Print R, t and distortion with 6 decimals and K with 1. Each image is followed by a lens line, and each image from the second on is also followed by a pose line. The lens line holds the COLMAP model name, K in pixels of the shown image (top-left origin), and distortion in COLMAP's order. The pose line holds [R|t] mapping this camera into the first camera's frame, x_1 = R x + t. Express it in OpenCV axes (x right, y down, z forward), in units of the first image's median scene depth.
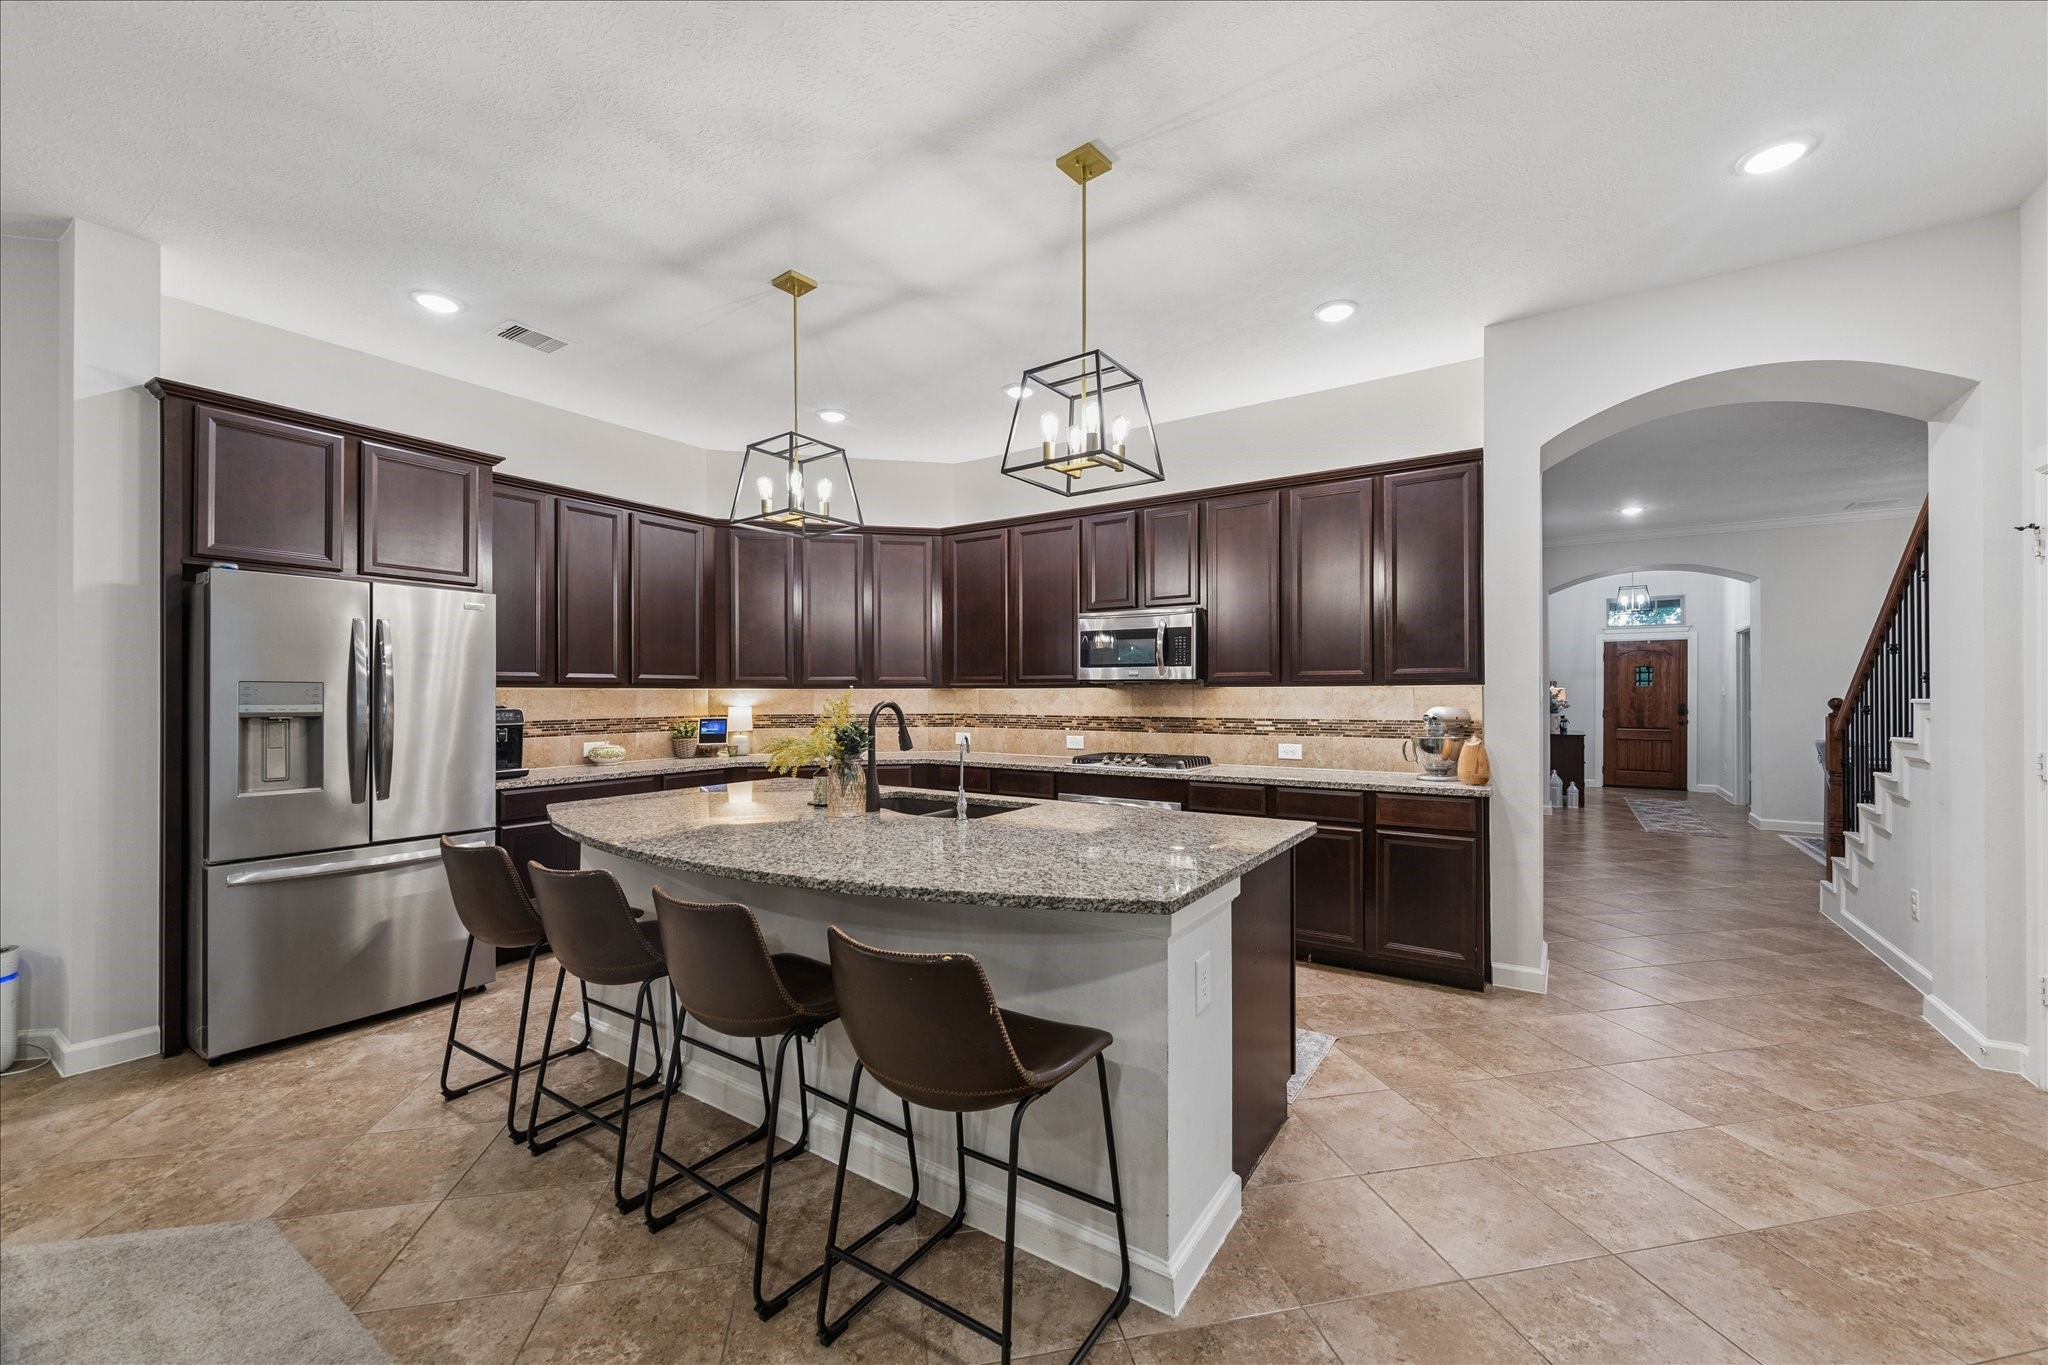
lens RADIAL K [[804.8, 0, 1035.3], [0, 804.8, 683.9], [0, 0, 1]] dist [0.001184, -0.000017]
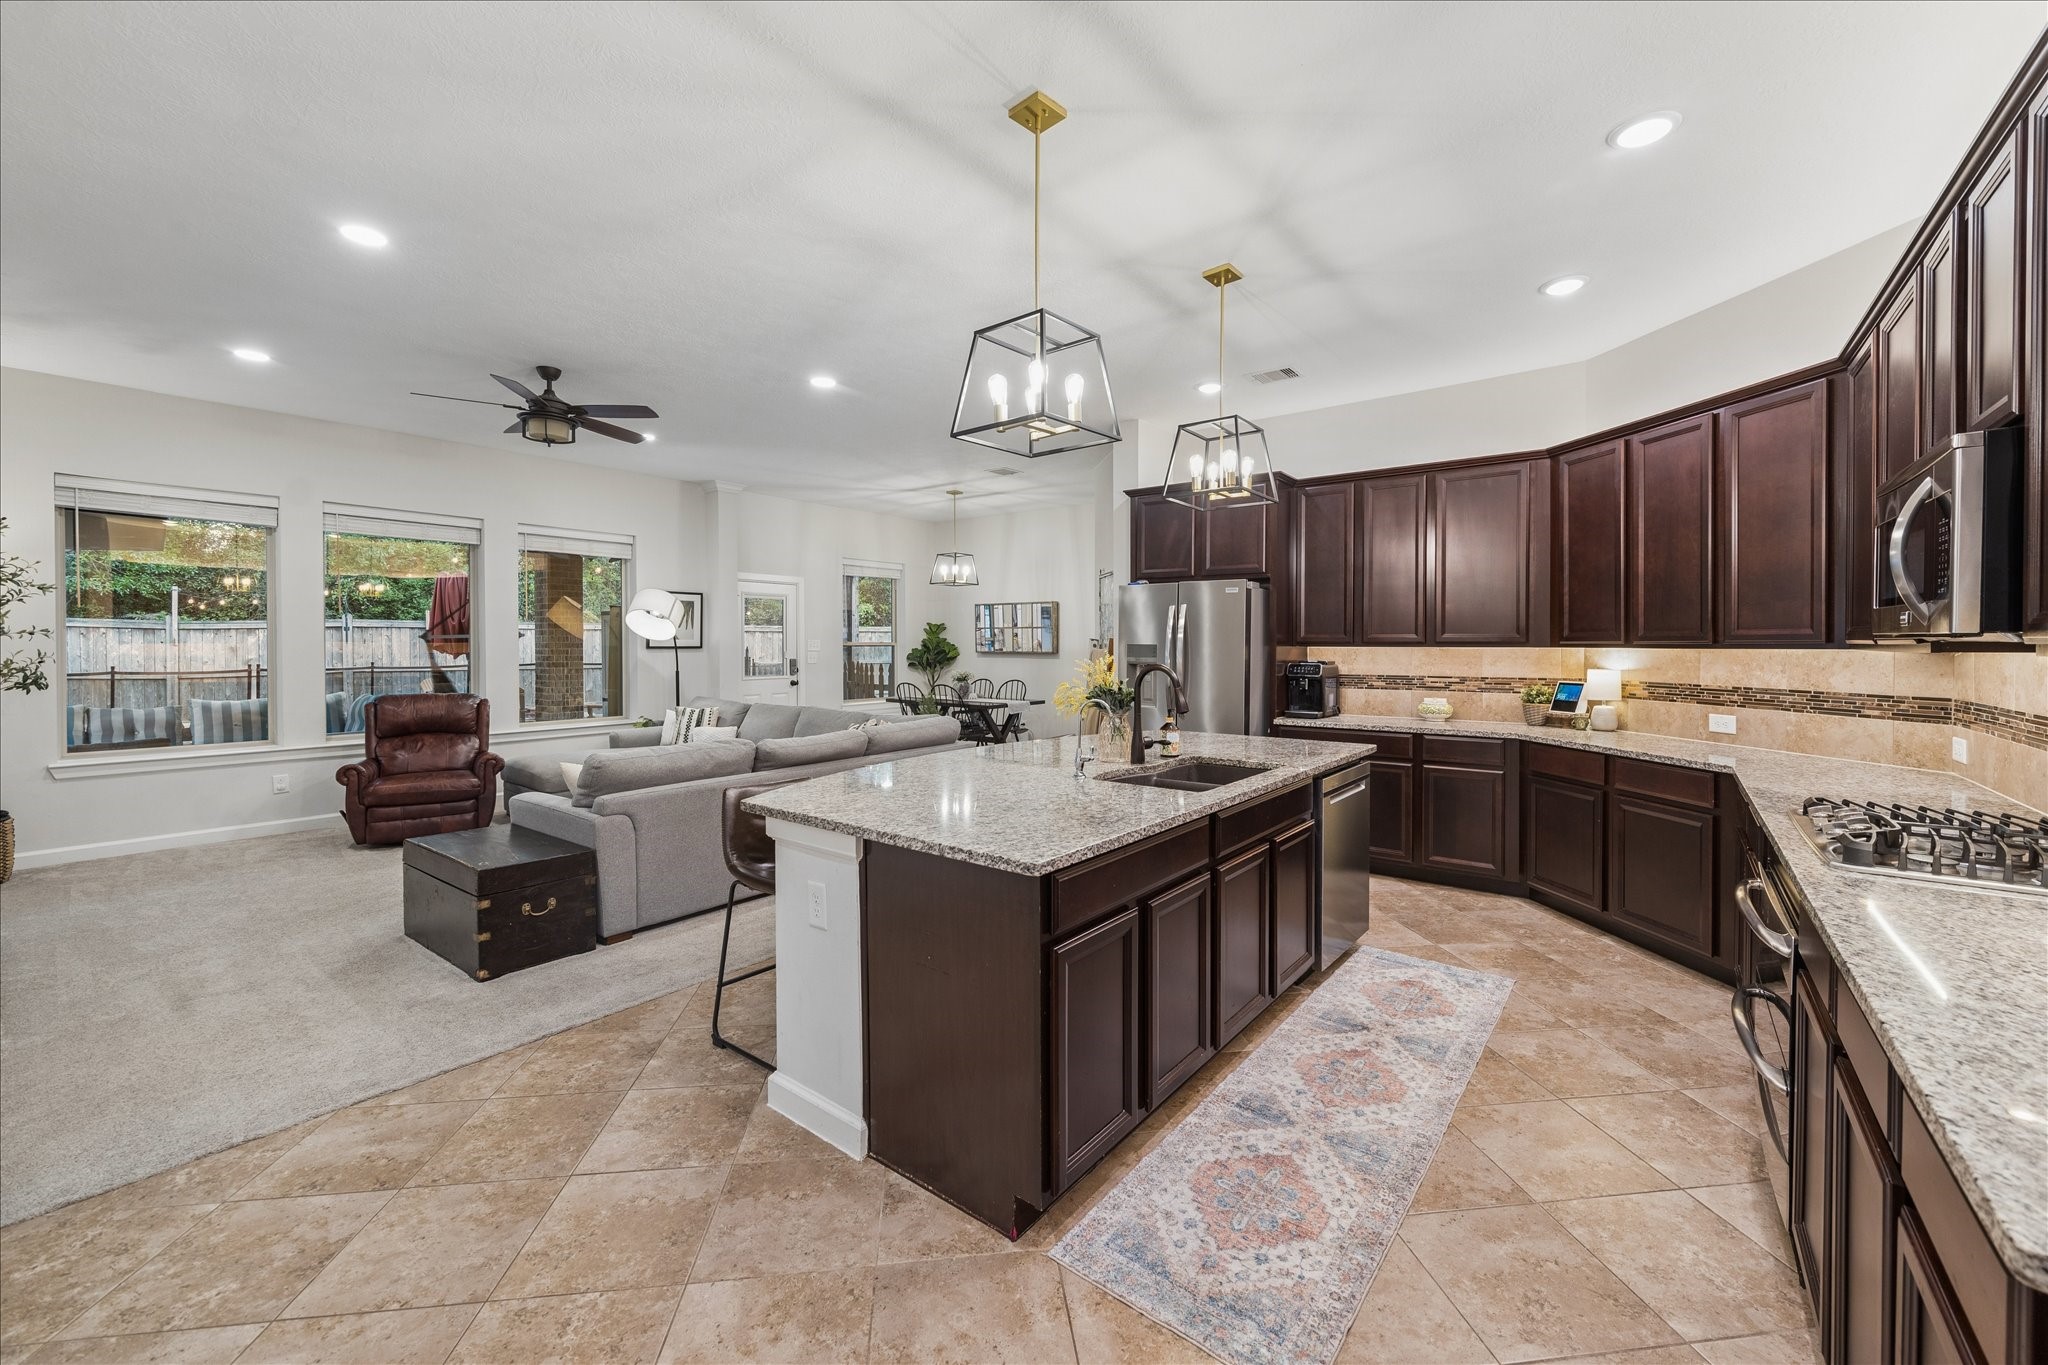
lens RADIAL K [[804.8, 0, 1027.3], [0, 804.8, 650.5], [0, 0, 1]] dist [0.001184, -0.000017]
pose [[-0.086936, 0.010106, -0.996163, 0.540678], [0.012549, 0.999880, 0.009049, -0.006106], [0.996135, -0.011714, -0.087052, 0.559819]]
